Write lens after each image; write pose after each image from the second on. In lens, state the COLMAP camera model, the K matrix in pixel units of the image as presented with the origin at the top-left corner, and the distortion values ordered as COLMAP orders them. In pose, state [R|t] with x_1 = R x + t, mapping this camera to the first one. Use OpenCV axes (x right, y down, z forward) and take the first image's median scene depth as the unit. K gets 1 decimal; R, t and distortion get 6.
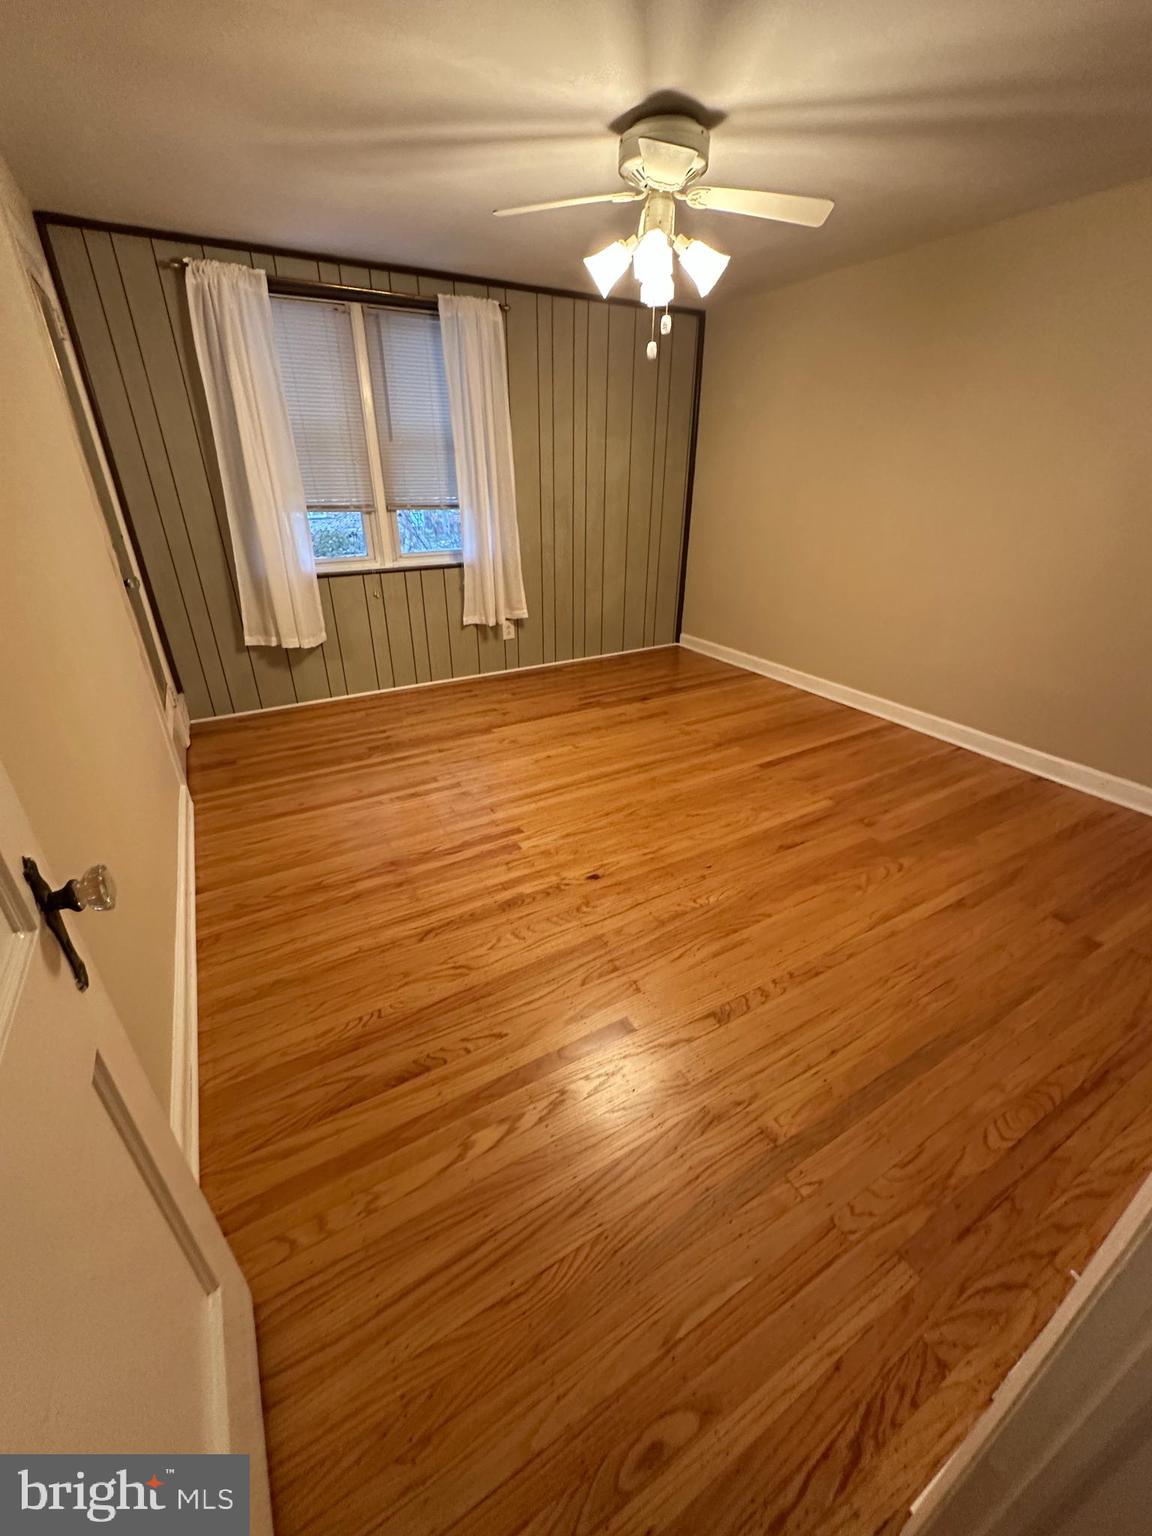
lens RADIAL K [[609.3, 0, 569.1], [0, 609.3, 766.0], [0, 0, 1]] dist [-0.004317, 0.000982]
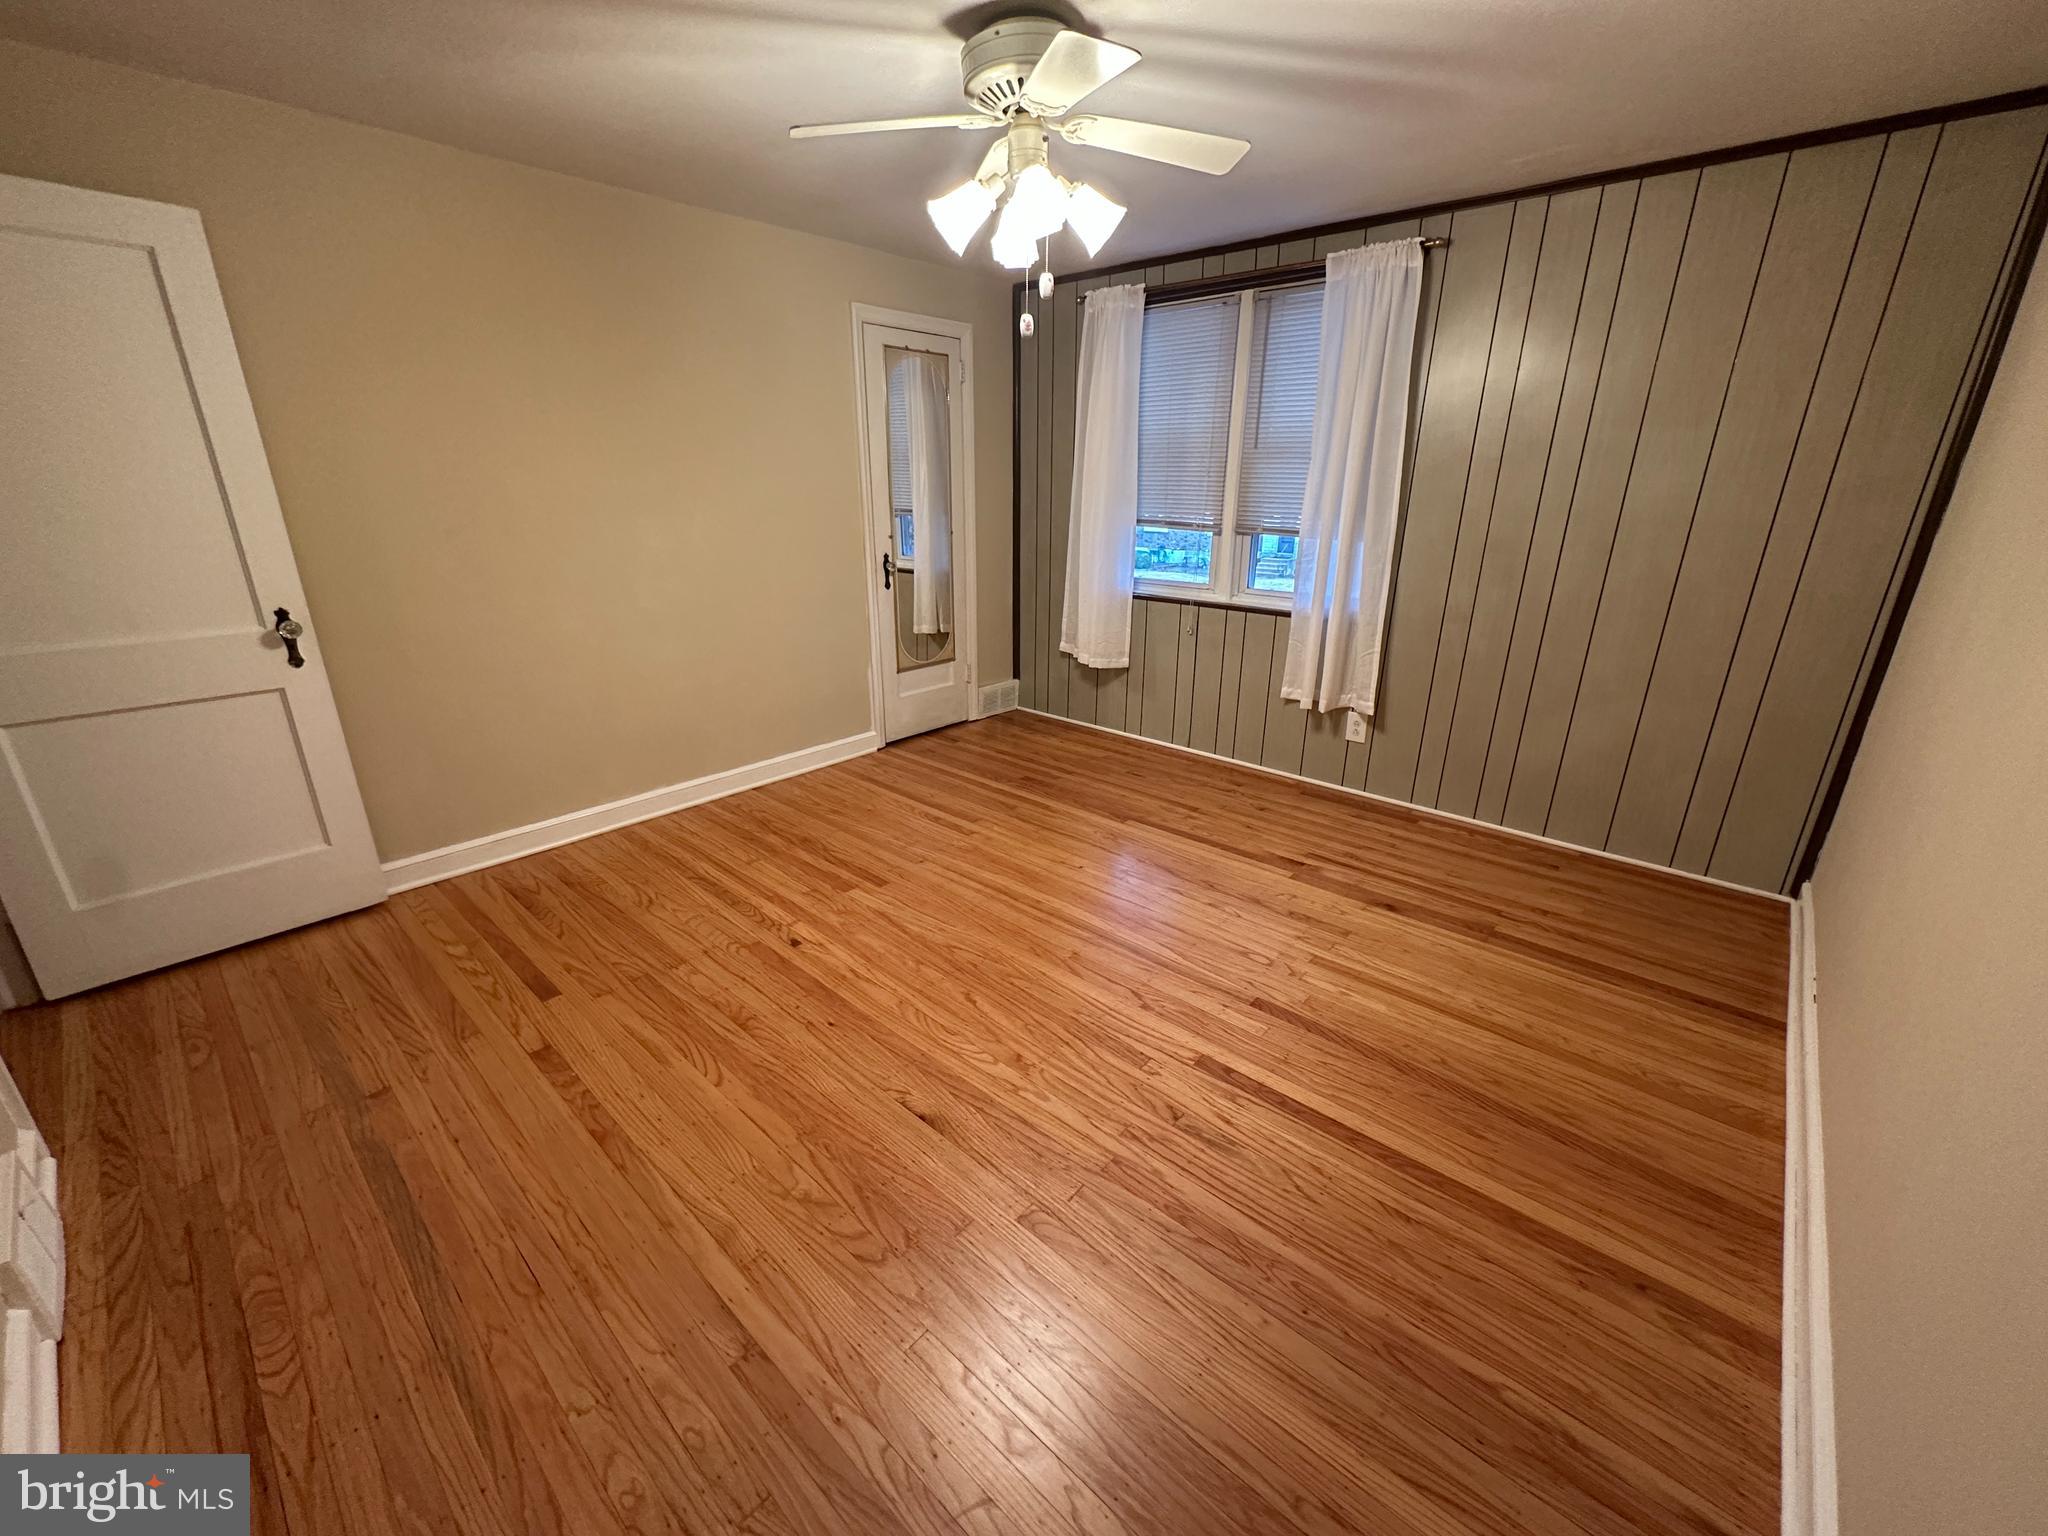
lens RADIAL K [[812.4, 0, 1023.0], [0, 812.4, 757.0], [0, 0, 1]] dist [-0.004317, 0.000982]
pose [[0.320734, 0.311622, -0.894439, 0.984381], [-0.422096, 0.892400, 0.159554, -0.330834], [0.847918, 0.326365, 0.417757, 0.662420]]
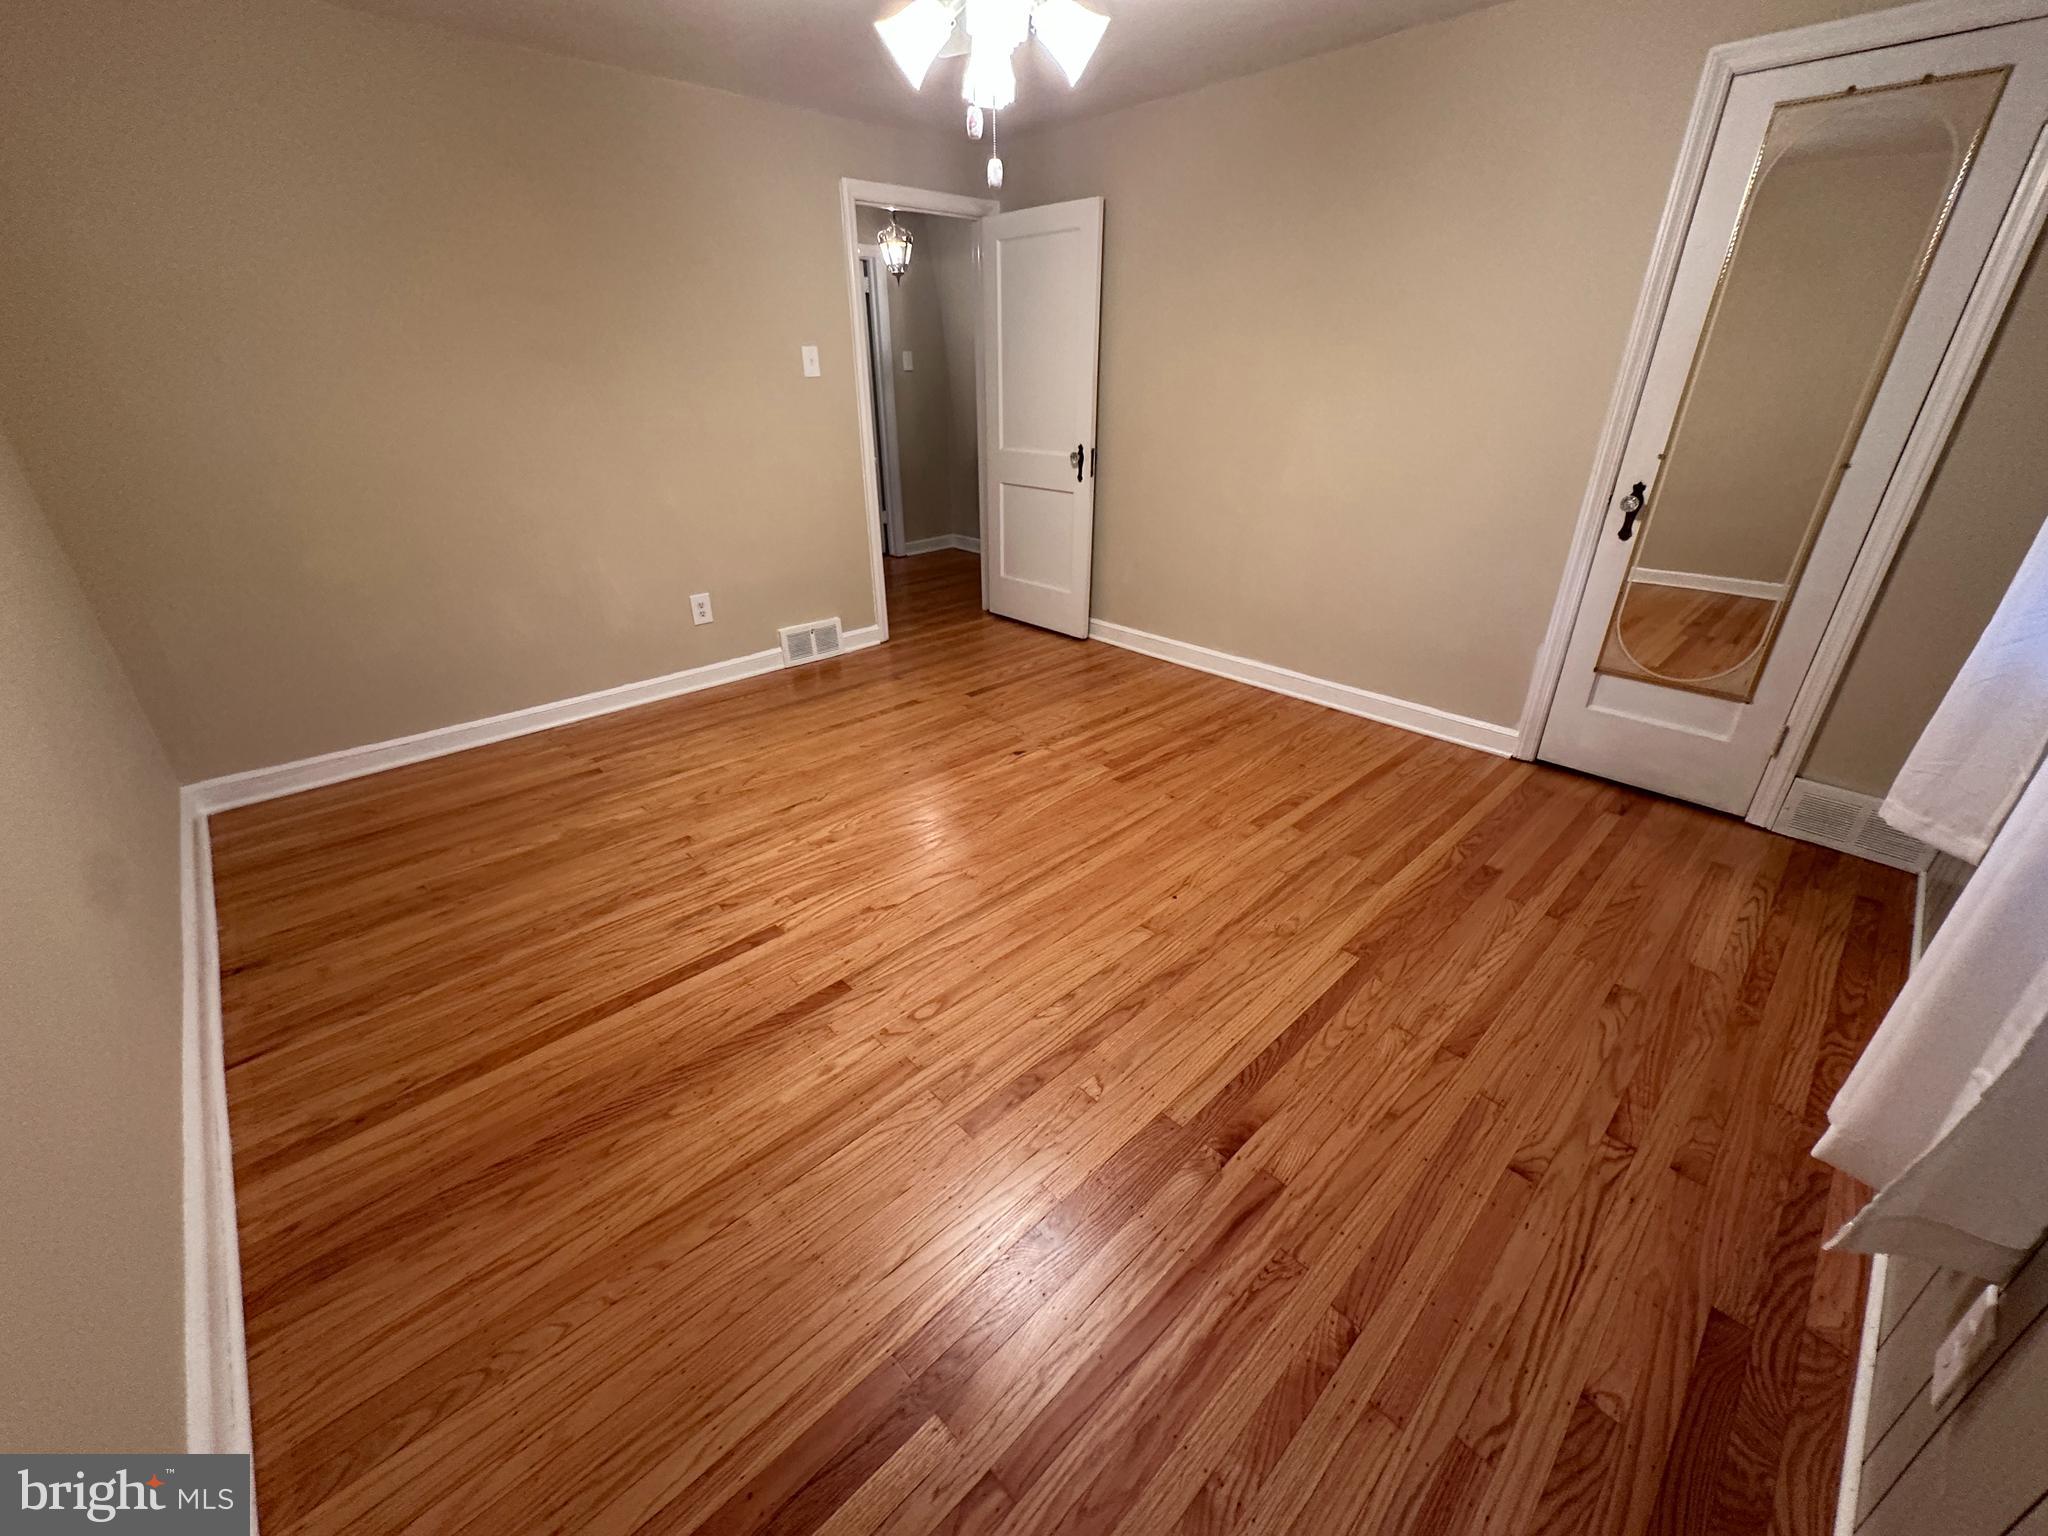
lens RADIAL K [[812.4, 0, 1029.6], [0, 812.4, 761.4], [0, 0, 1]] dist [-0.004317, 0.000982]
pose [[-0.968491, 0.113878, -0.221490, 0.308216], [-0.104427, 0.621699, 0.776264, -0.826205], [0.226100, 0.774934, -0.590217, 1.703094]]
